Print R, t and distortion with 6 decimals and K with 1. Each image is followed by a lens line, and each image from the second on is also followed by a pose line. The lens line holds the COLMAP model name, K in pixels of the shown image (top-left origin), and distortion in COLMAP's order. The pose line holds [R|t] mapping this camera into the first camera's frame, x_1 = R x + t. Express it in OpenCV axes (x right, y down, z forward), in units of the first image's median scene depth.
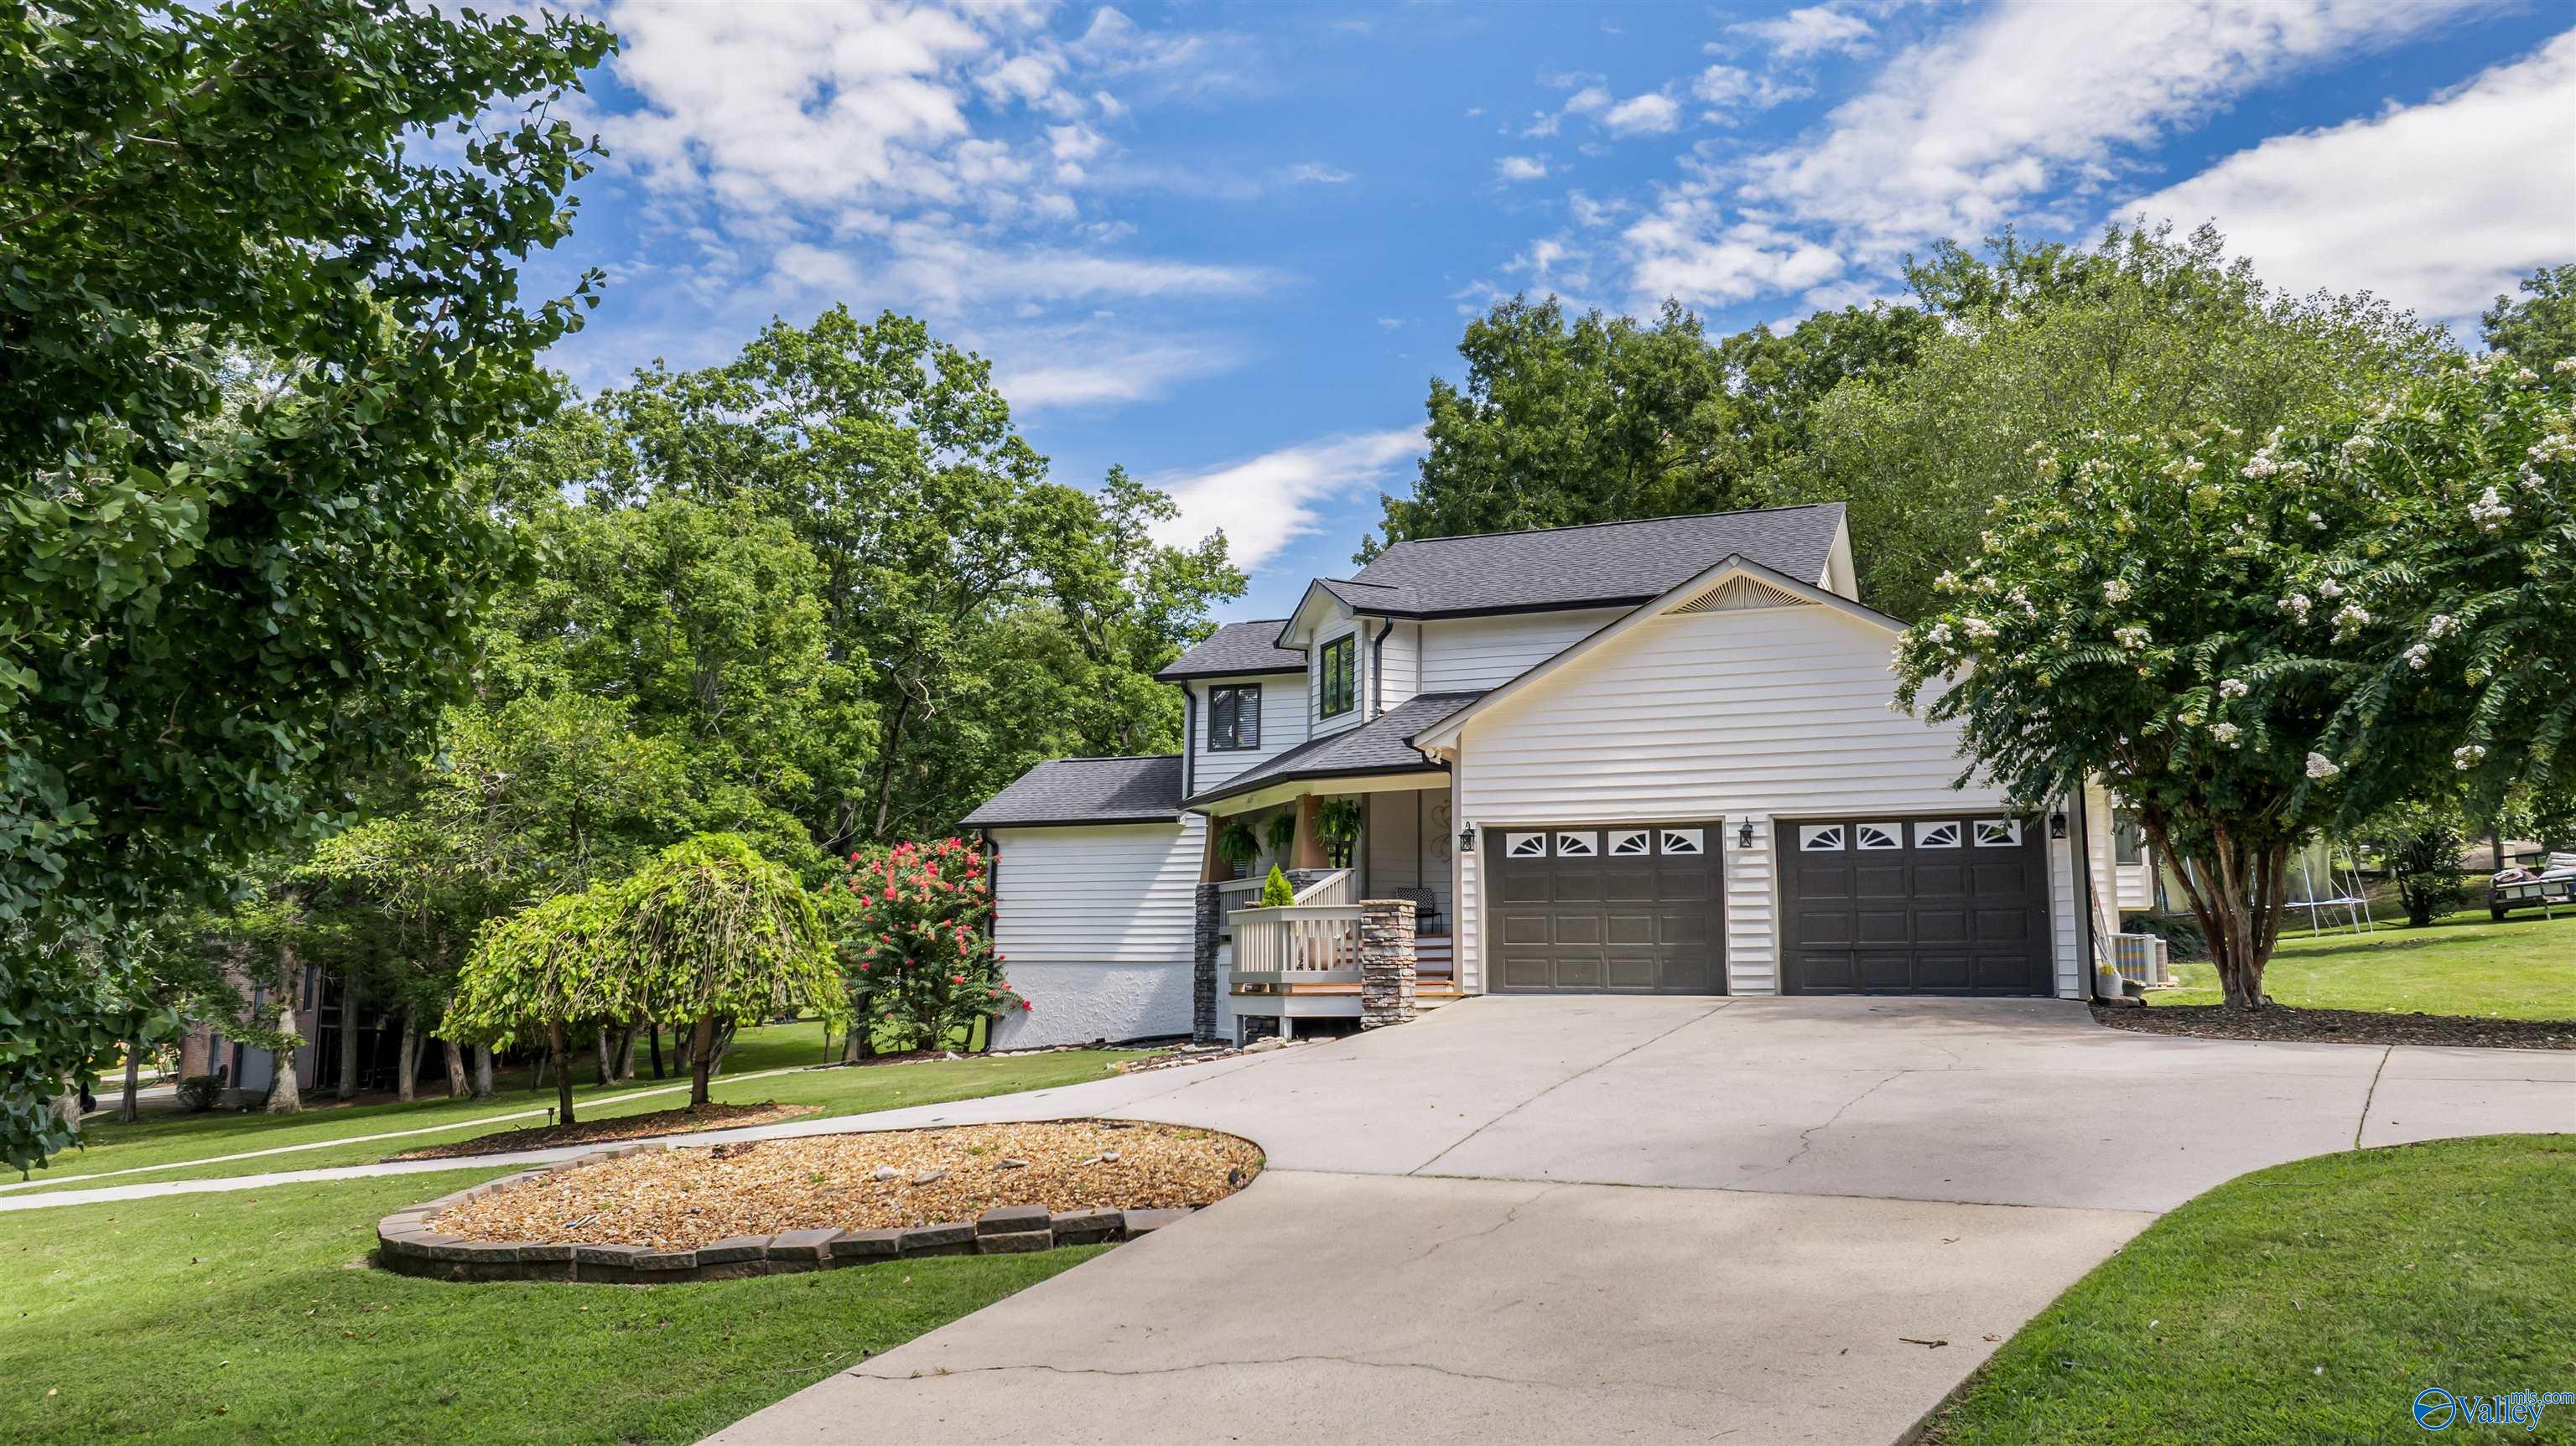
lens RADIAL K [[1821.4, 0, 1288.0], [0, 1821.4, 723.0], [0, 0, 1]] dist [-0.017075, -0.005095]
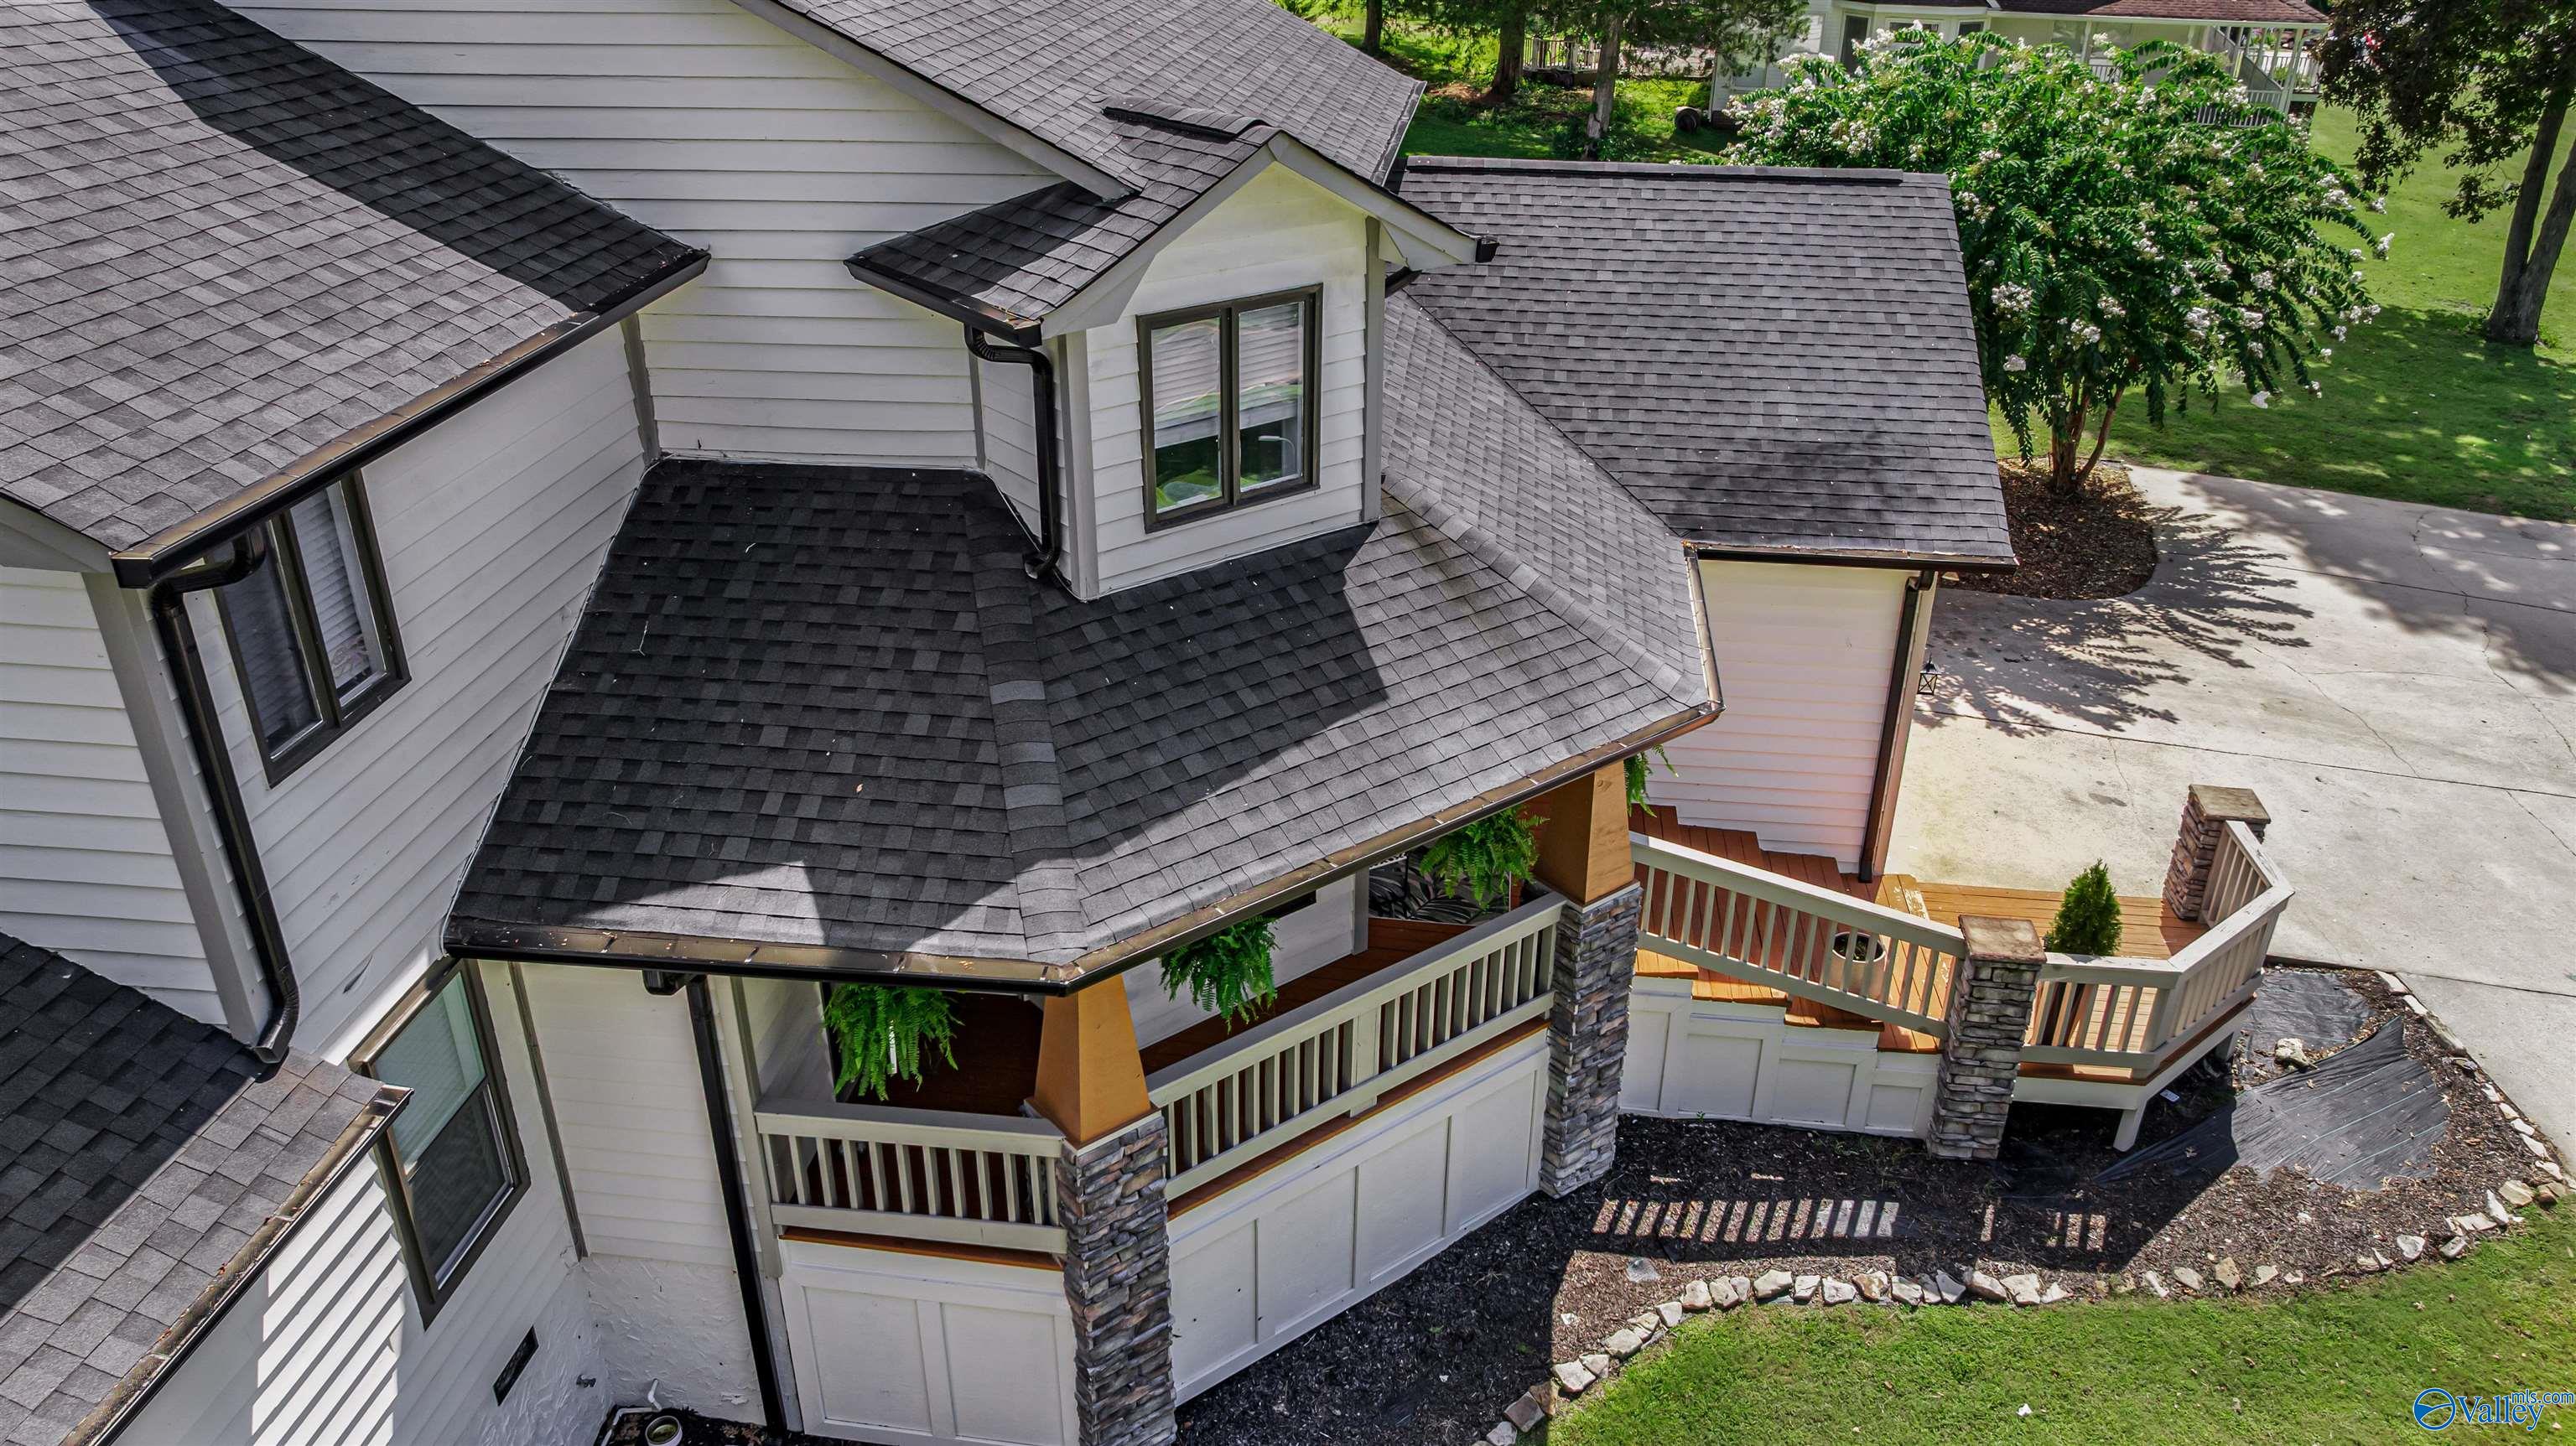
lens RADIAL K [[1820.7, 0, 1288.0], [0, 1820.7, 723.0], [0, 0, 1]] dist [-0.031060, -0.002144]
pose [[-0.268810, -0.446203, 0.853607, -0.389972], [-0.154688, 0.894721, 0.418981, -0.153462], [-0.950691, -0.019416, -0.309532, 1.392079]]
